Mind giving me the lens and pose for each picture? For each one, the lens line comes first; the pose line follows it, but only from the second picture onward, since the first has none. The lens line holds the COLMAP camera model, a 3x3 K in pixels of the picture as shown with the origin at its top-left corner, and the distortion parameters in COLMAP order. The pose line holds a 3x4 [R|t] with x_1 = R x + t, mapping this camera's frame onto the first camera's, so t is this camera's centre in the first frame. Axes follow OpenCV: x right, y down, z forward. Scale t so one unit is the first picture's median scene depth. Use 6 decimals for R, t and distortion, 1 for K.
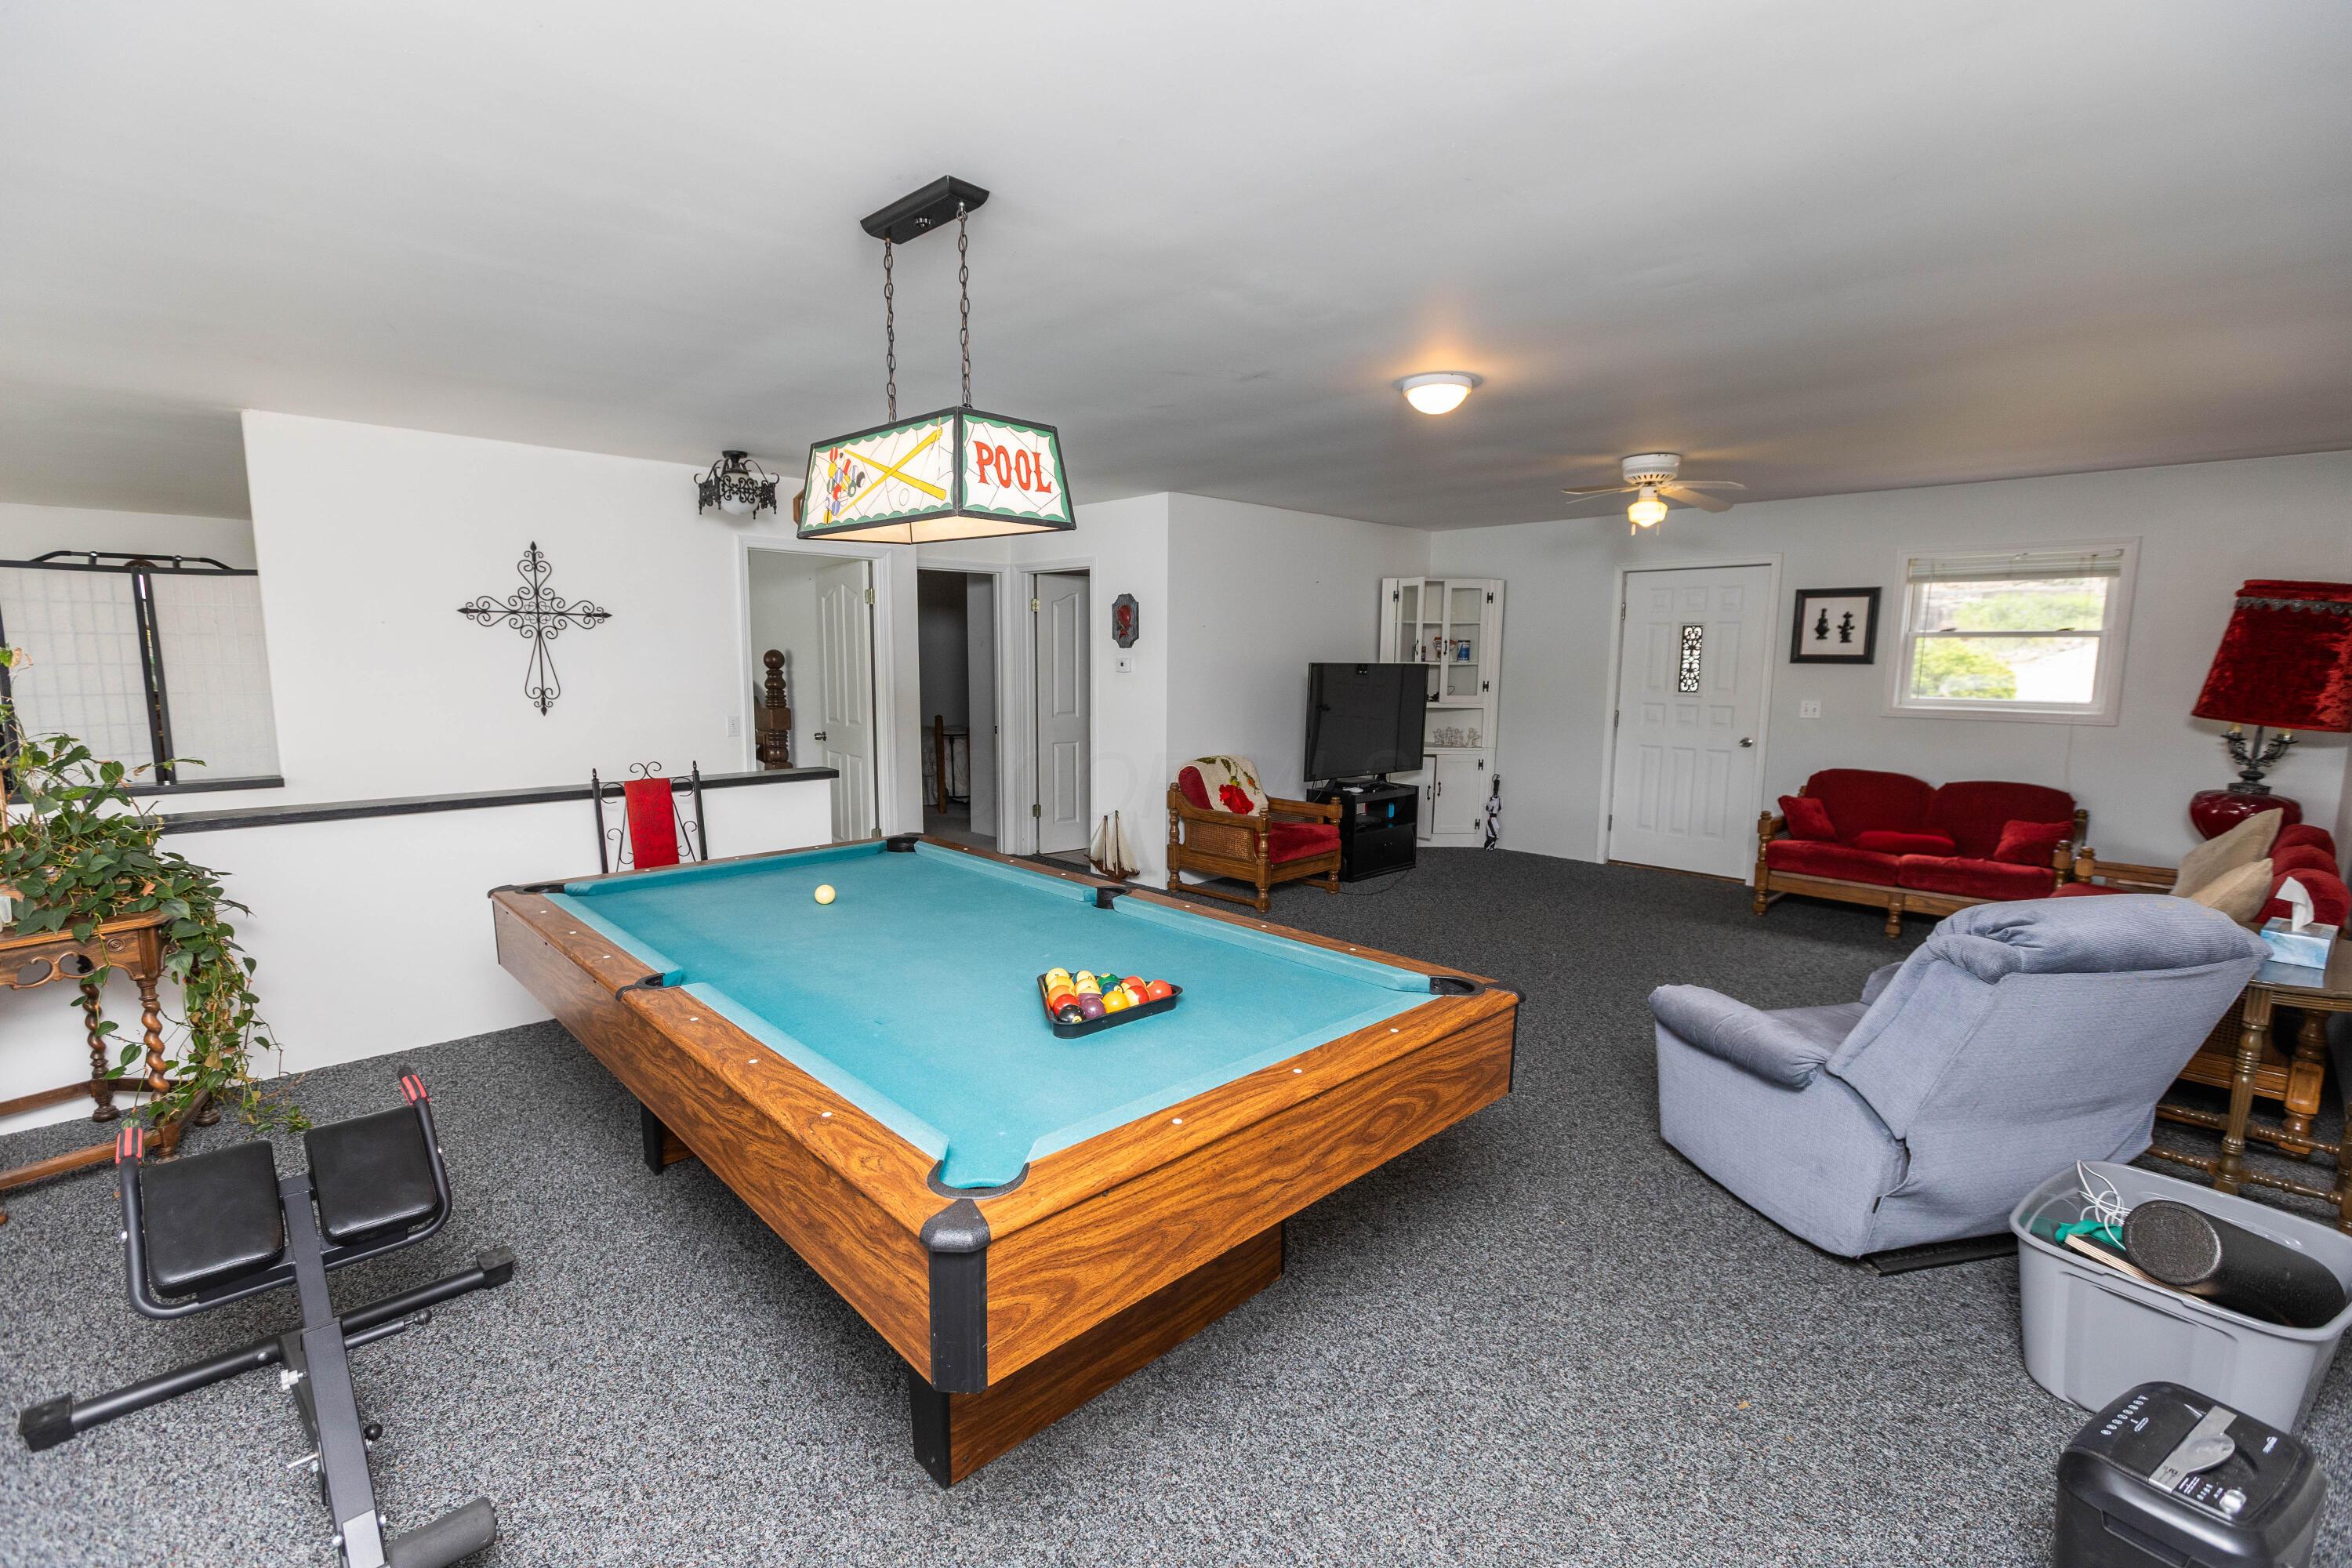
lens RADIAL K [[1044.4, 0, 1171.7], [0, 1044.4, 788.3], [0, 0, 1]] dist [0.003266, -0.002018]
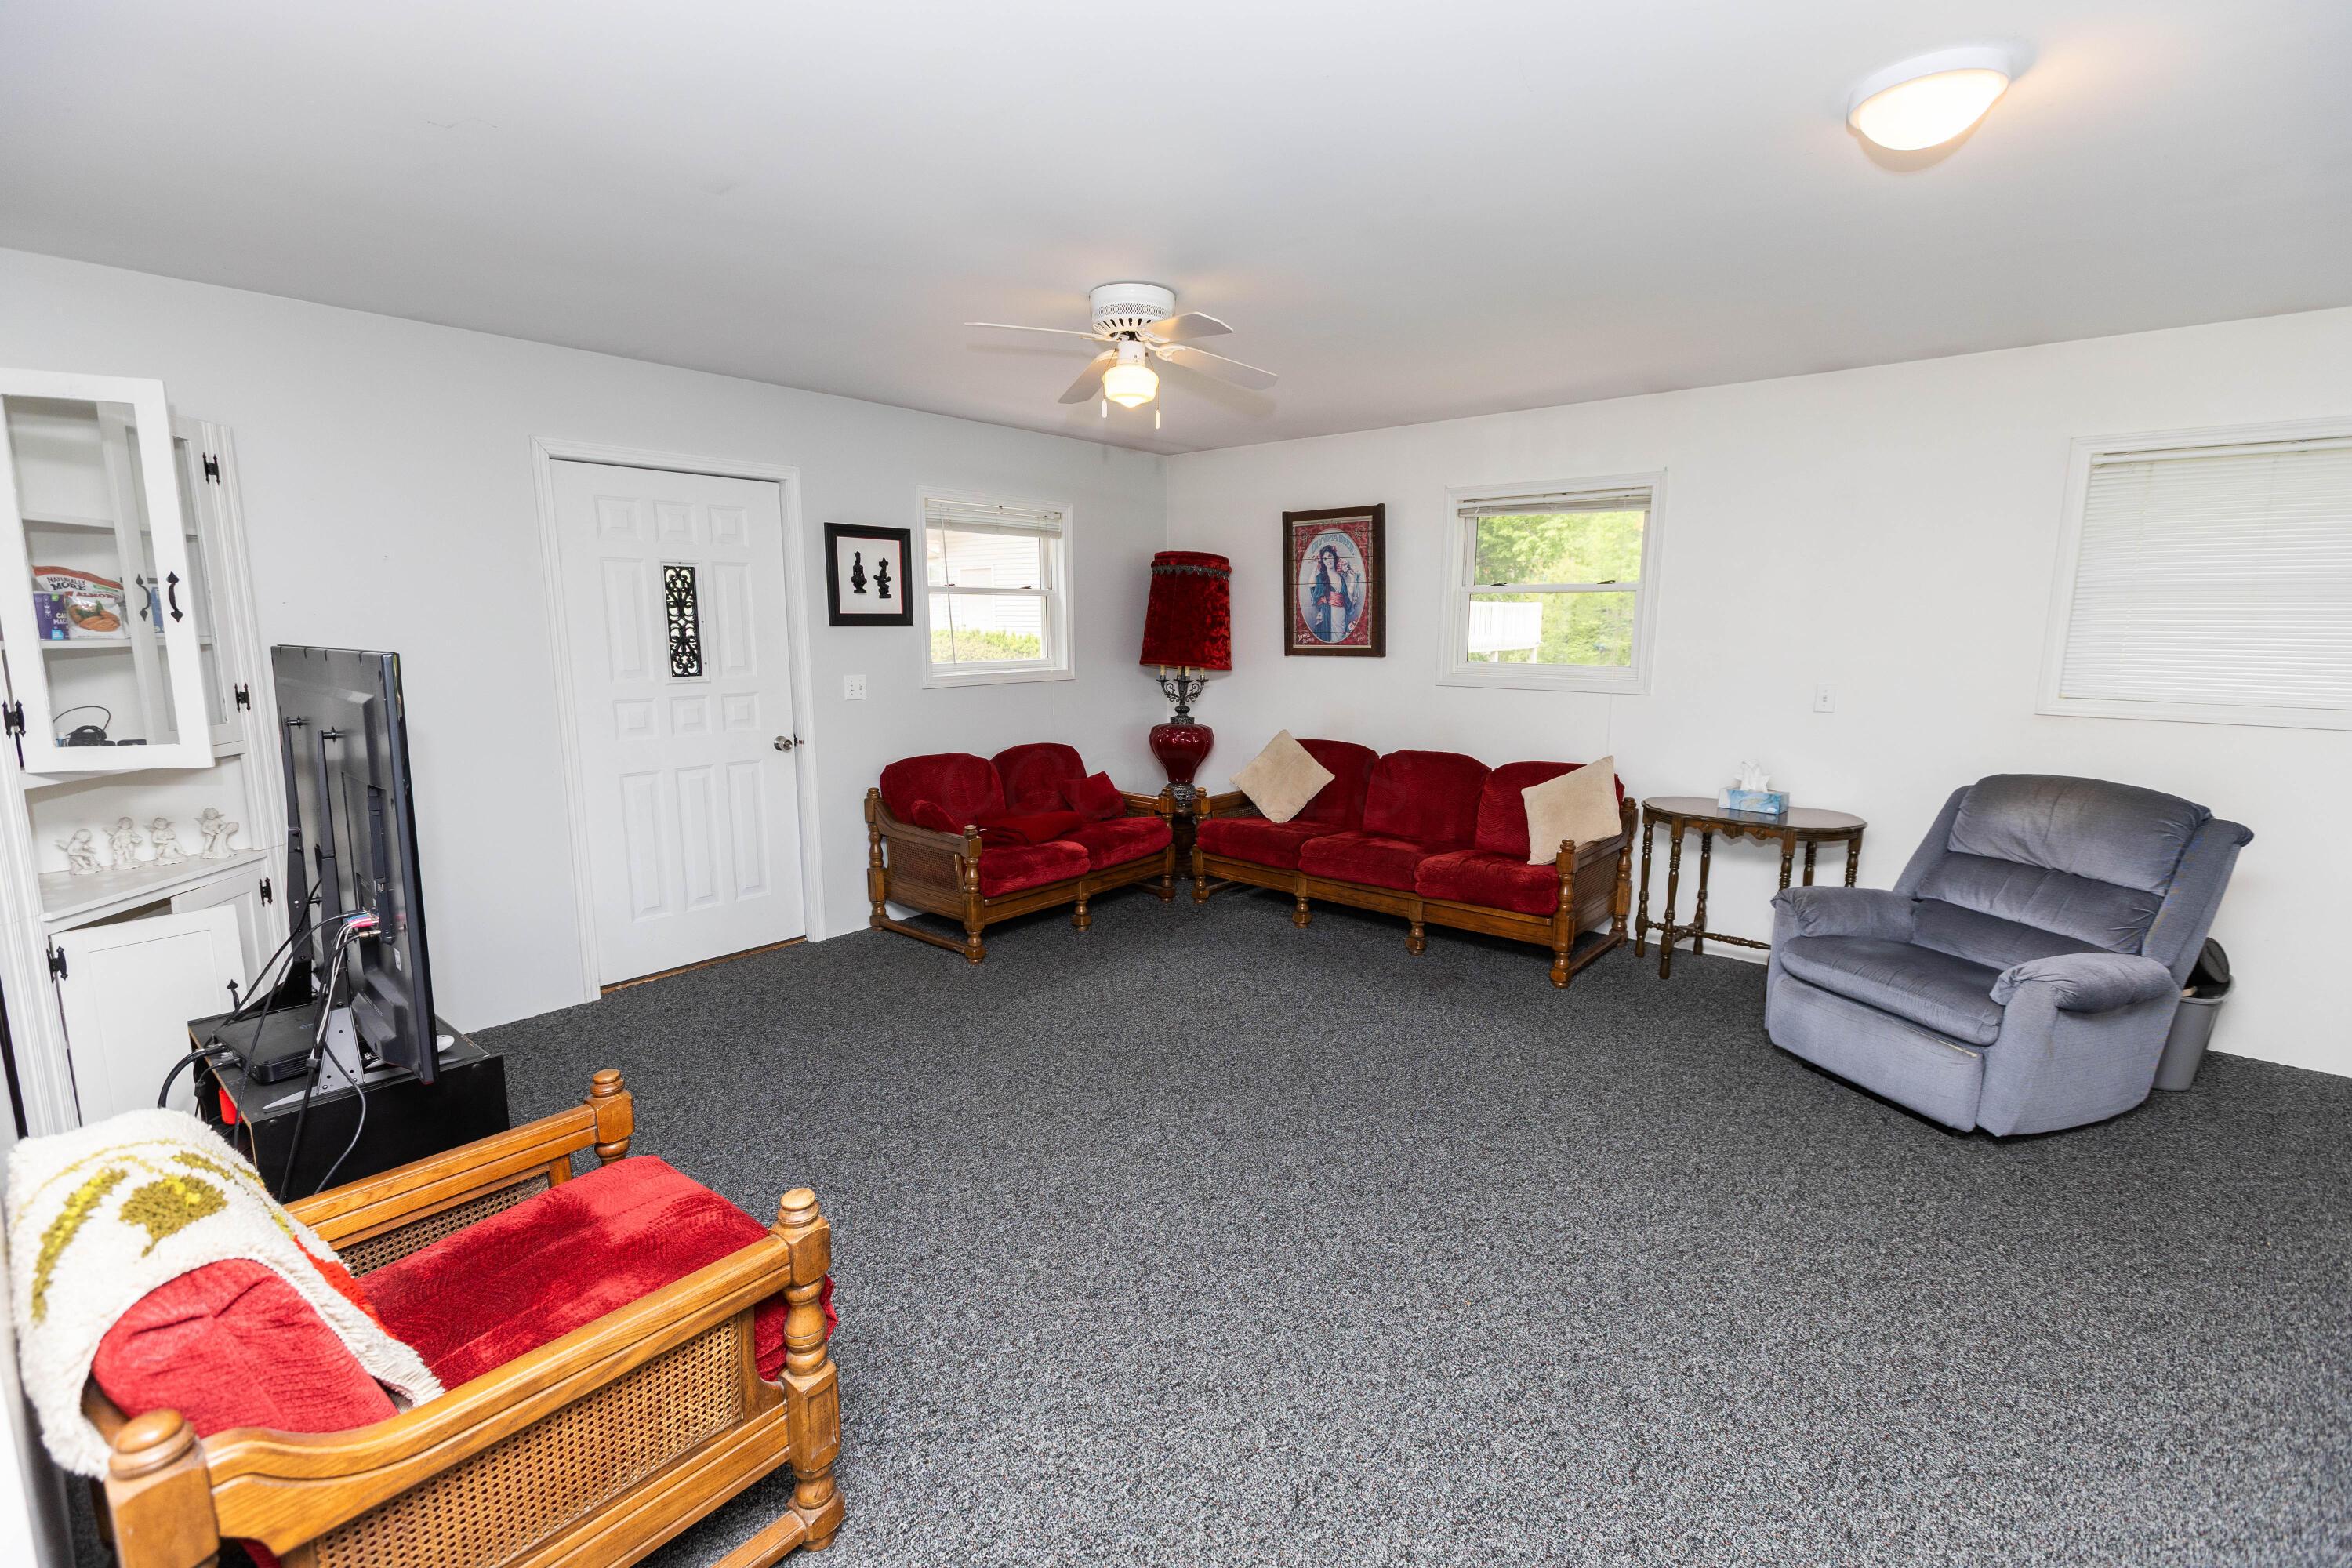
lens RADIAL K [[1044.4, 0, 1170.8], [0, 1044.4, 776.7], [0, 0, 1]] dist [0.003266, -0.002018]
pose [[-0.088262, -0.149816, 0.984766, -0.160852], [0.135664, 0.977605, 0.160886, -0.106902], [-0.986816, 0.147798, -0.065960, 0.871057]]
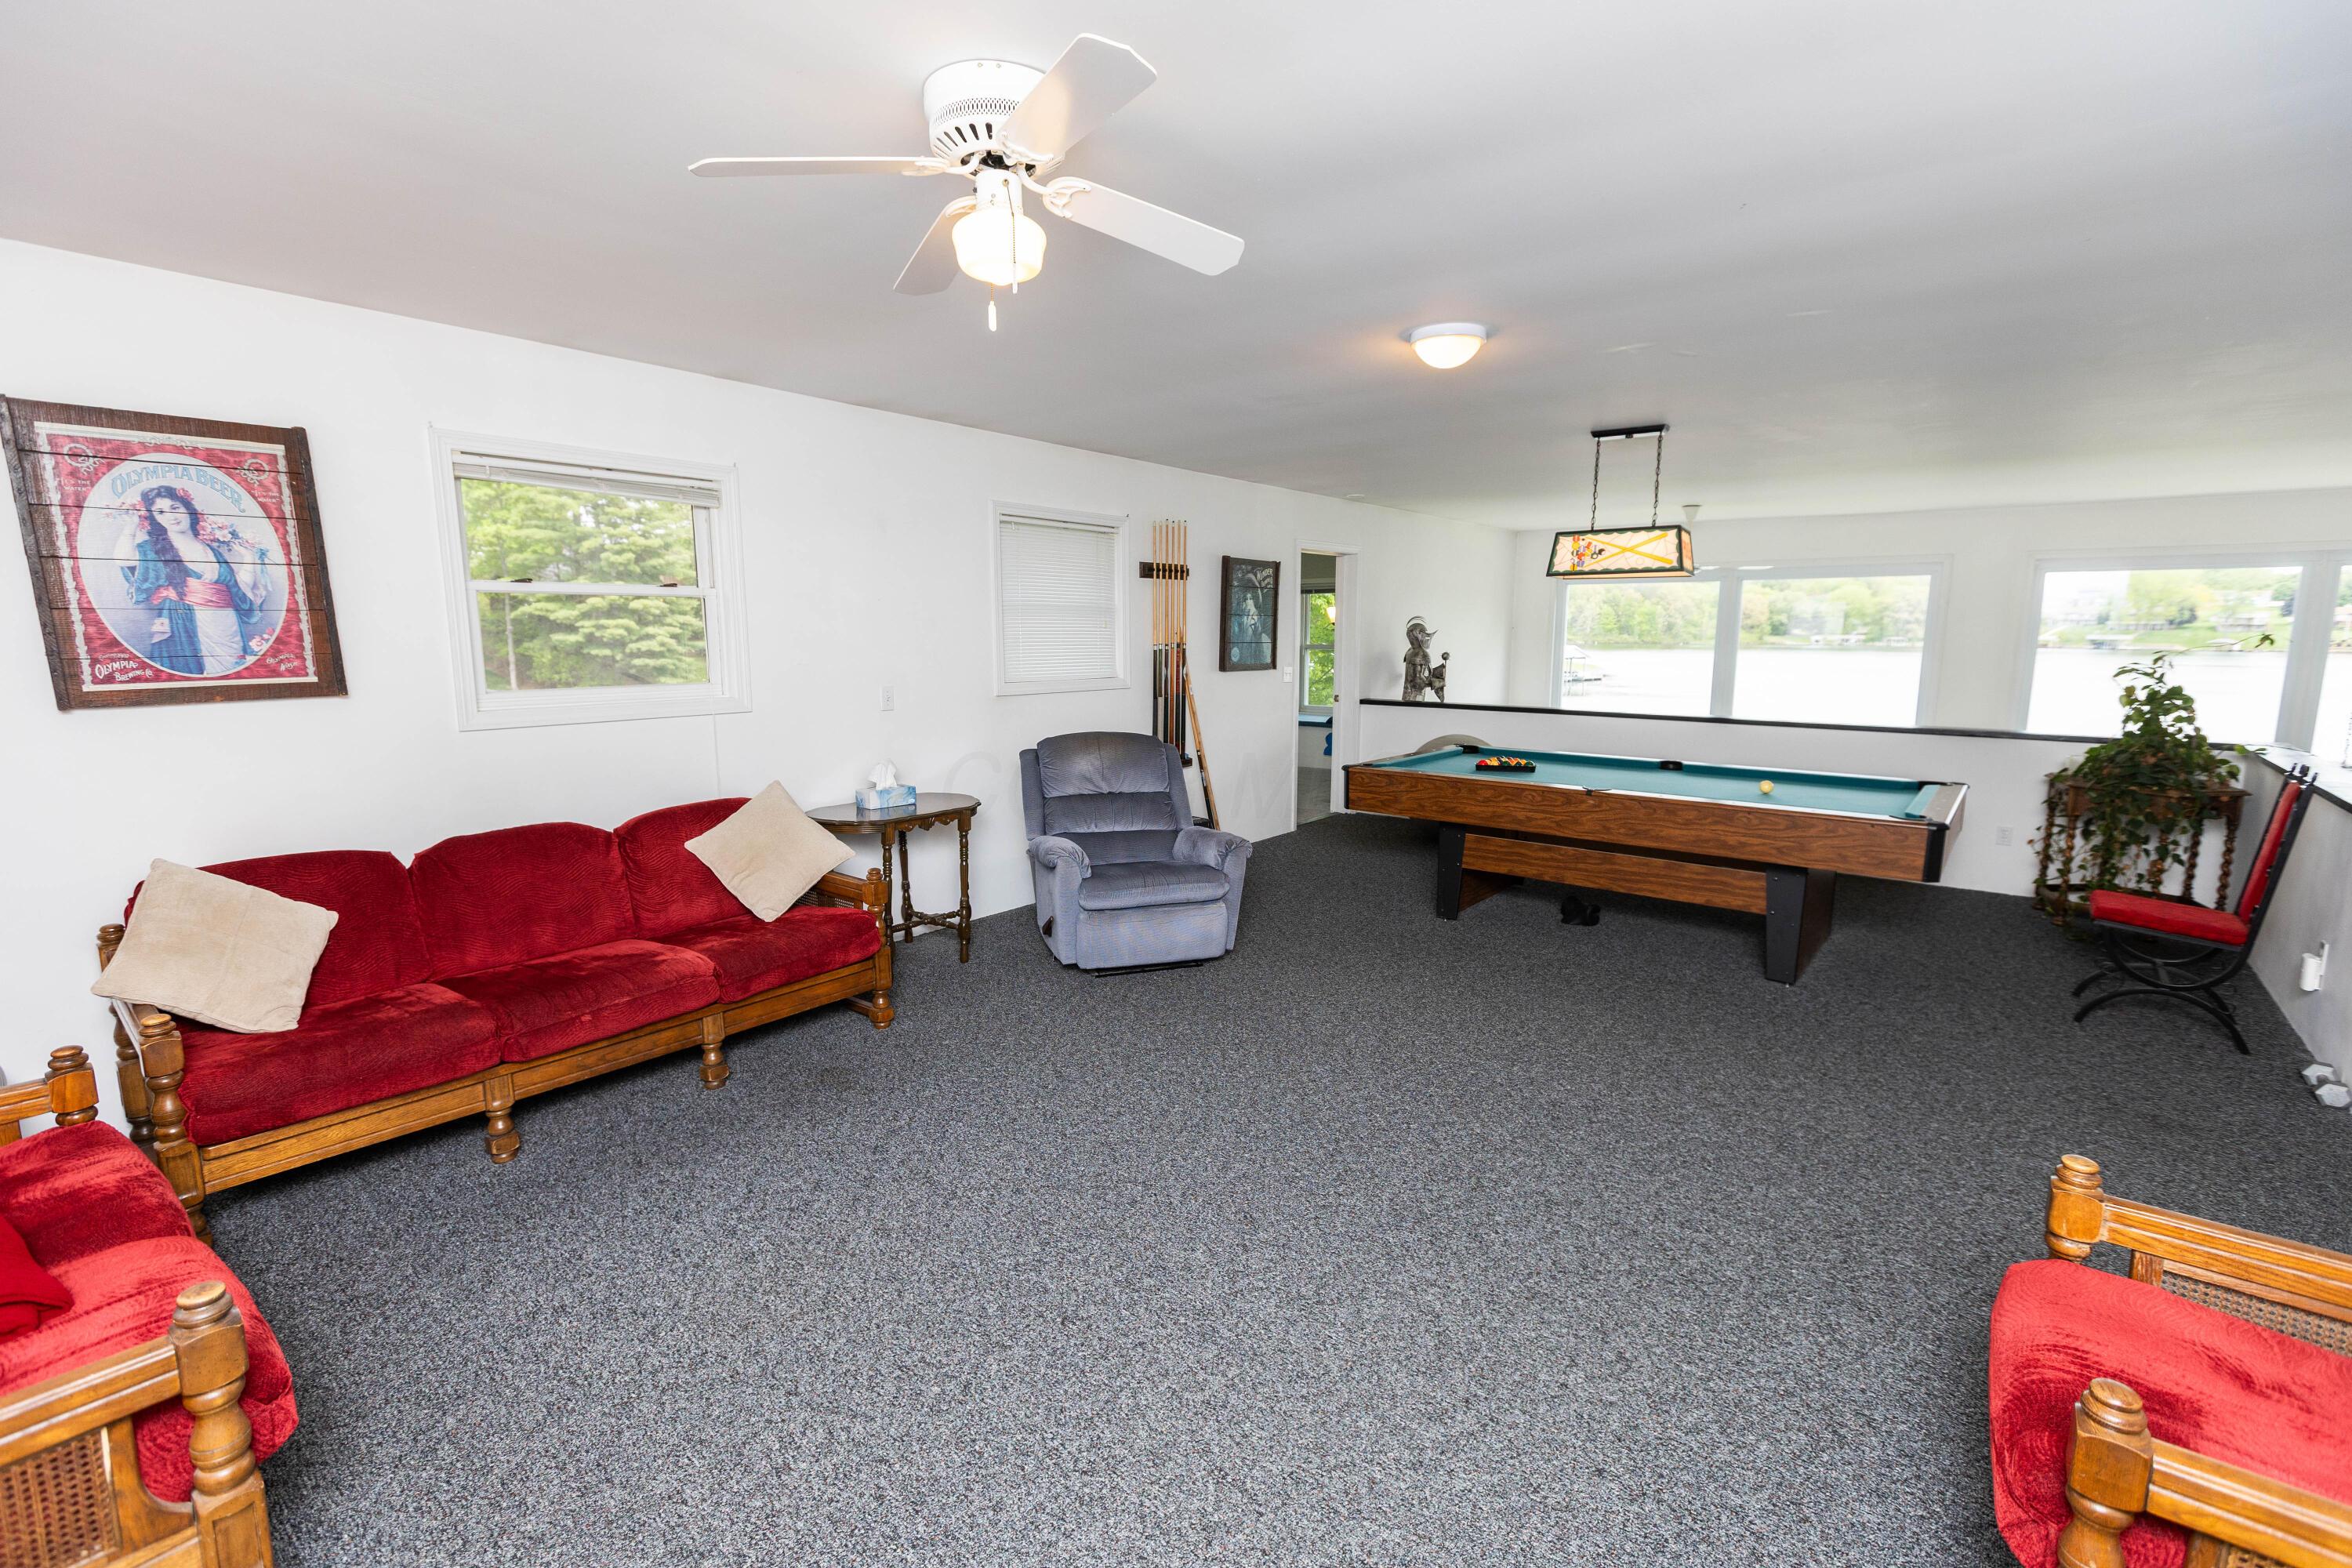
lens RADIAL K [[1044.4, 0, 1175.6], [0, 1044.4, 786.7], [0, 0, 1]] dist [0.003266, -0.002018]
pose [[-0.992512, 0.017849, -0.120836, 0.367257], [-0.017659, 0.957906, 0.286540, -0.151704], [0.120864, 0.286528, -0.950418, 1.175600]]
